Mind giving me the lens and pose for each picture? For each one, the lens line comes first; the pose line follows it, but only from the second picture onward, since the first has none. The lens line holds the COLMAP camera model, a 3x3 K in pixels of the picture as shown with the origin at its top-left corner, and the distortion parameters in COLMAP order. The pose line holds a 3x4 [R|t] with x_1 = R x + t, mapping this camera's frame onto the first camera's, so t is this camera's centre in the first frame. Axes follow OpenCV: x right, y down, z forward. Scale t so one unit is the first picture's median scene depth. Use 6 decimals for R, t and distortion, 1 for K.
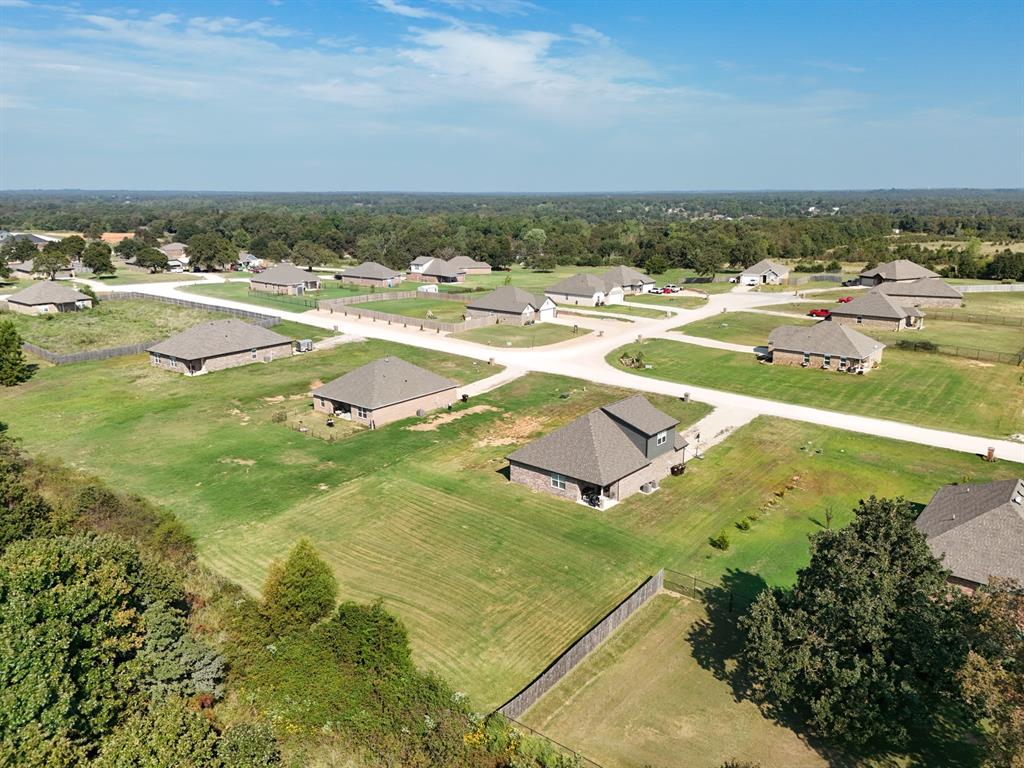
lens RADIAL K [[758.1, 0, 512.0], [0, 758.1, 384.0], [0, 0, 1]] dist [0.078046, -0.080397]
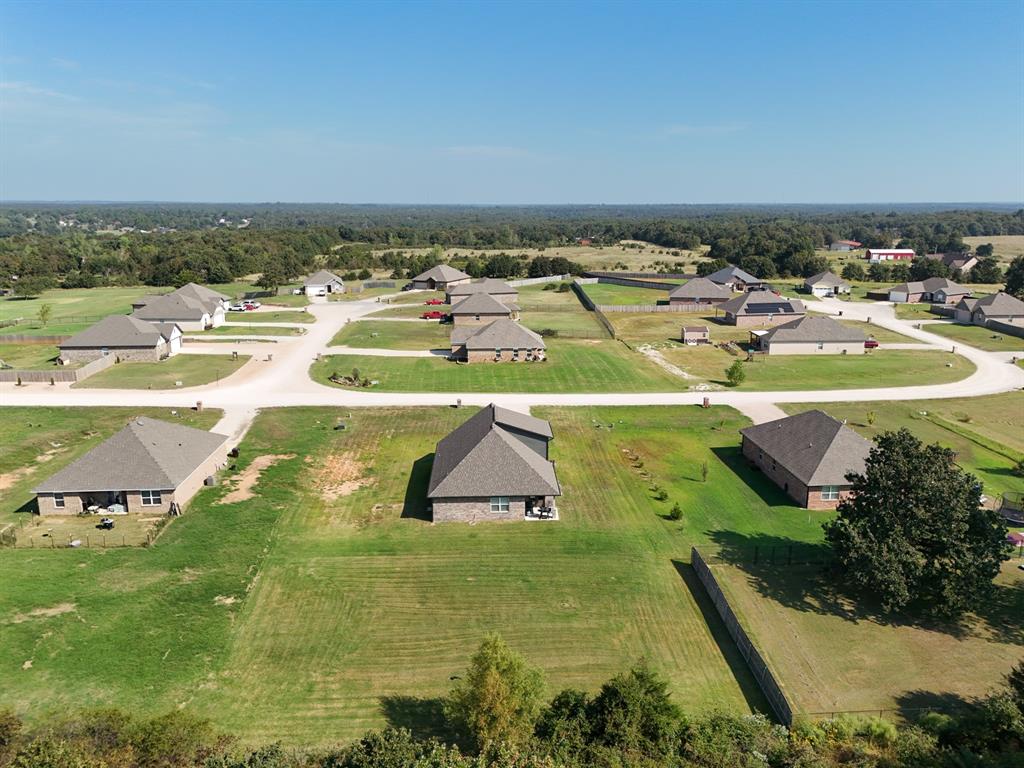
lens RADIAL K [[758.1, 0, 512.0], [0, 758.1, 384.0], [0, 0, 1]] dist [0.078046, -0.080397]
pose [[0.729969, -0.152045, 0.666354, -0.339225], [0.162036, 0.985646, 0.047394, -0.039341], [-0.663995, 0.073377, 0.744127, 0.176509]]
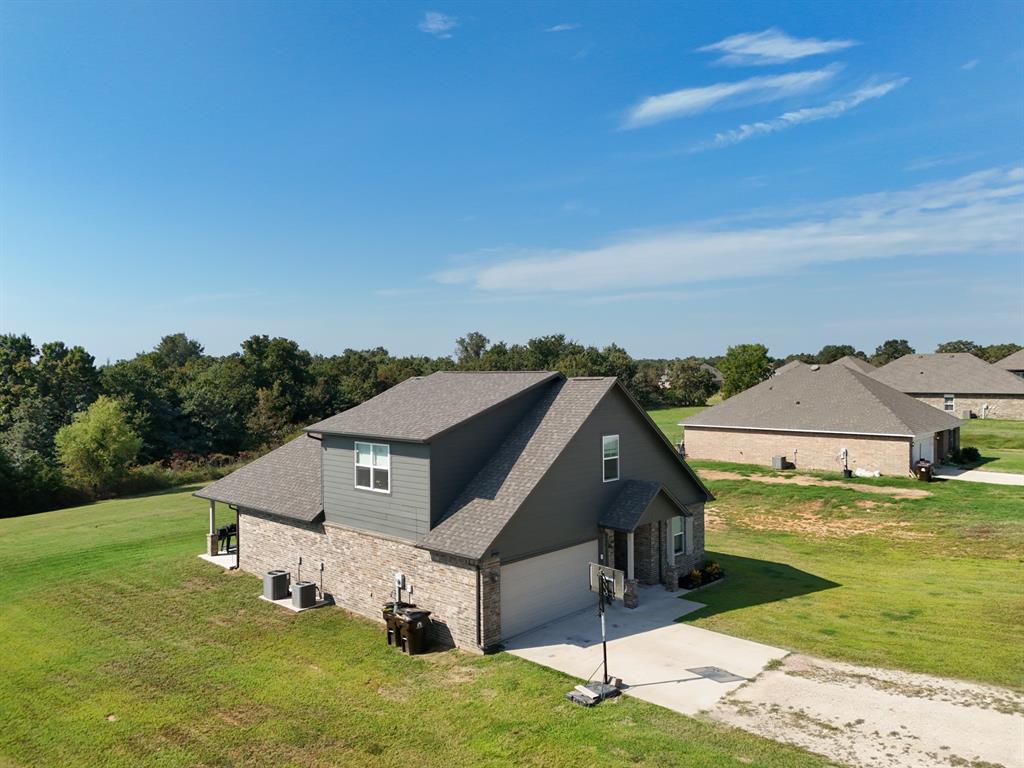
lens RADIAL K [[758.1, 0, 512.0], [0, 758.1, 384.0], [0, 0, 1]] dist [0.078046, -0.080397]
pose [[-0.028409, 0.022485, -0.999343, 0.334916], [-0.241522, 0.969971, 0.028690, 0.012015], [0.969979, 0.242179, -0.022125, 0.720997]]
